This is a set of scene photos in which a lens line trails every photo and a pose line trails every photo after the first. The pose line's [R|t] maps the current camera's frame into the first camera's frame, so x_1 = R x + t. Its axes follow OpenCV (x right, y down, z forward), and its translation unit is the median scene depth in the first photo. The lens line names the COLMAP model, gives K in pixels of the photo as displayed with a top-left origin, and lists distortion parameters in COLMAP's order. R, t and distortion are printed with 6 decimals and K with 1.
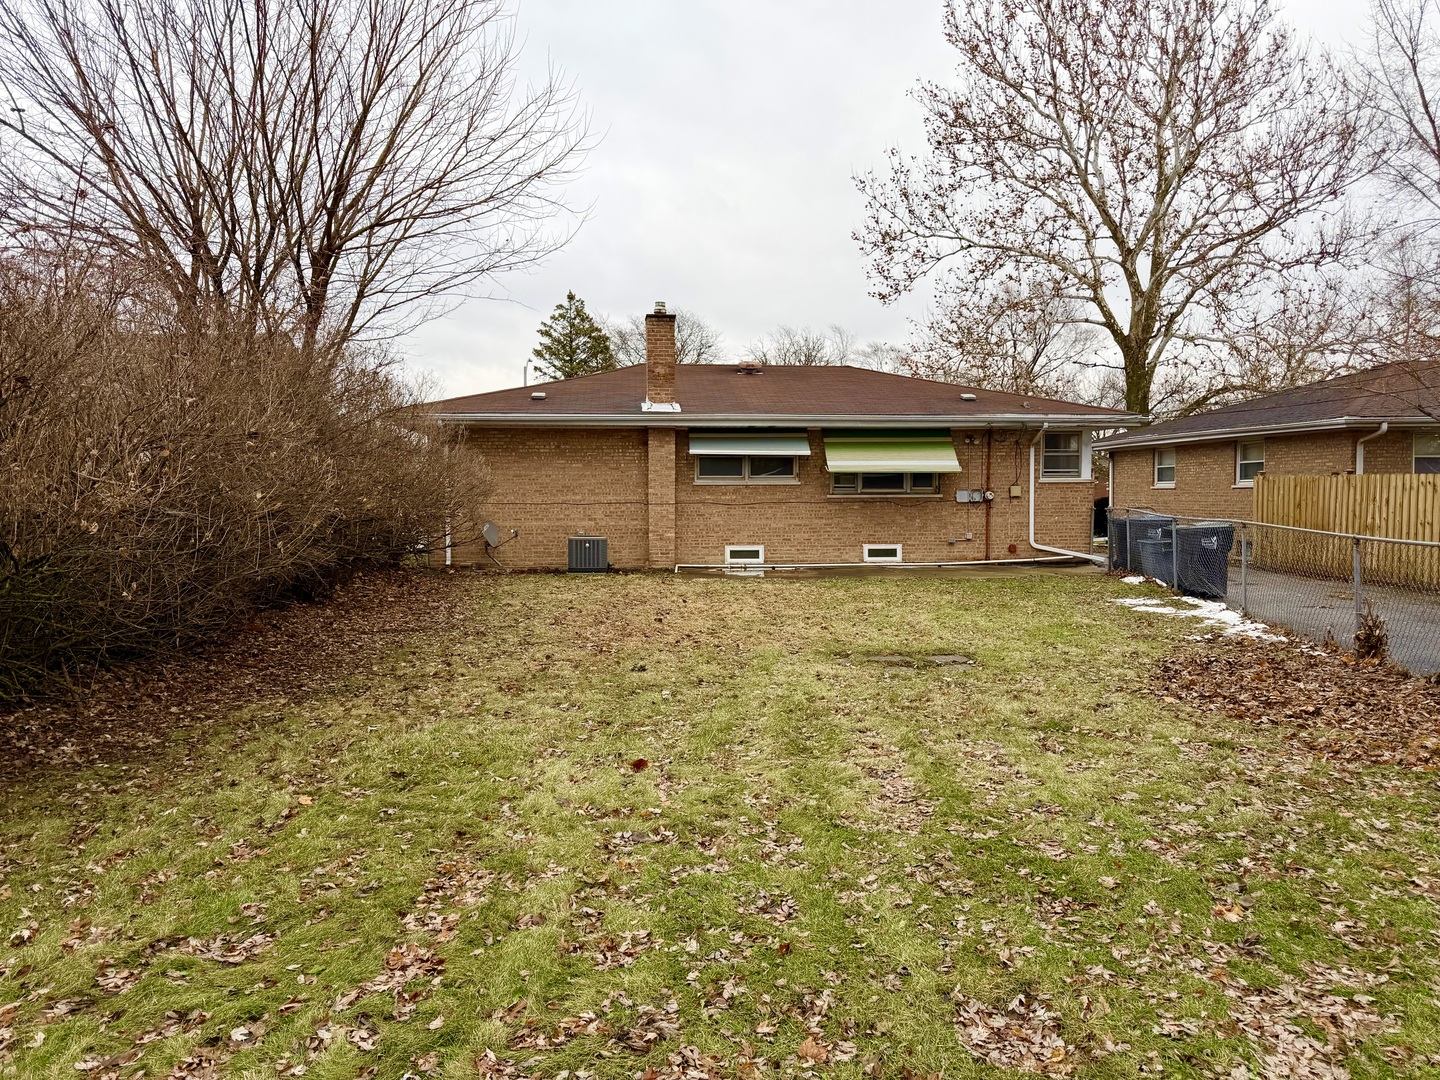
lens RADIAL K [[999.8, 0, 719.0], [0, 999.8, 542.6], [0, 0, 1]] dist [-0.024655, -0.004330]
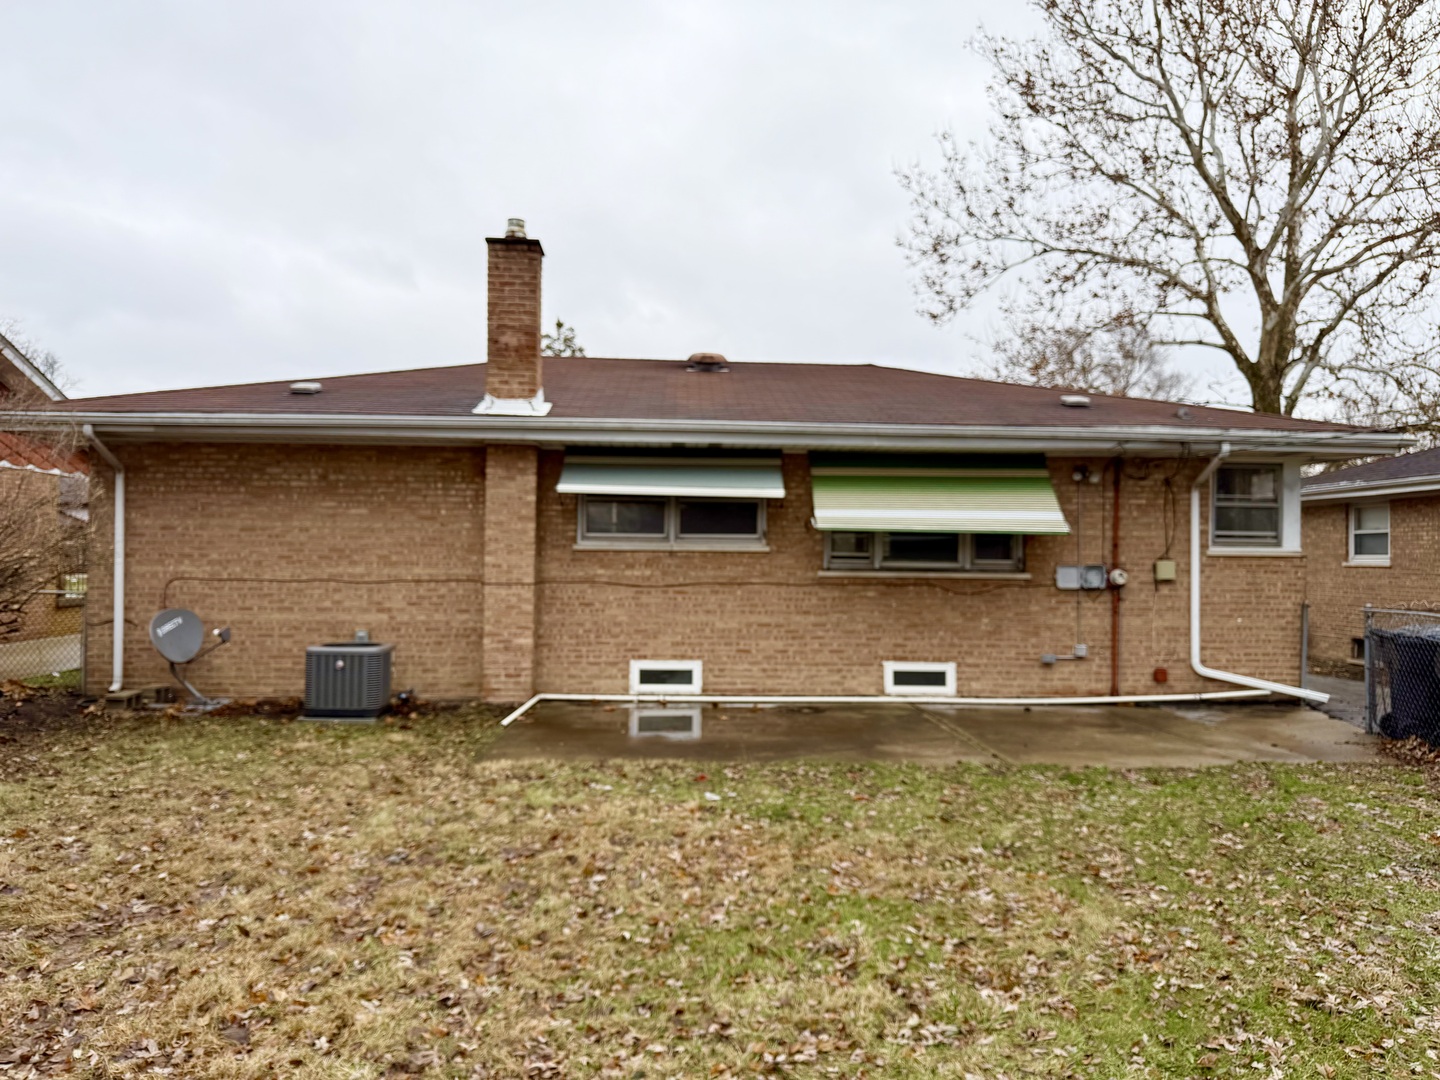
lens RADIAL K [[999.8, 0, 717.9], [0, 999.8, 540.9], [0, 0, 1]] dist [-0.024655, -0.004330]
pose [[0.998380, 0.014729, -0.054957, 0.044243], [-0.018287, 0.997729, -0.064819, -0.014859], [0.053878, 0.065719, 0.996383, 0.238467]]
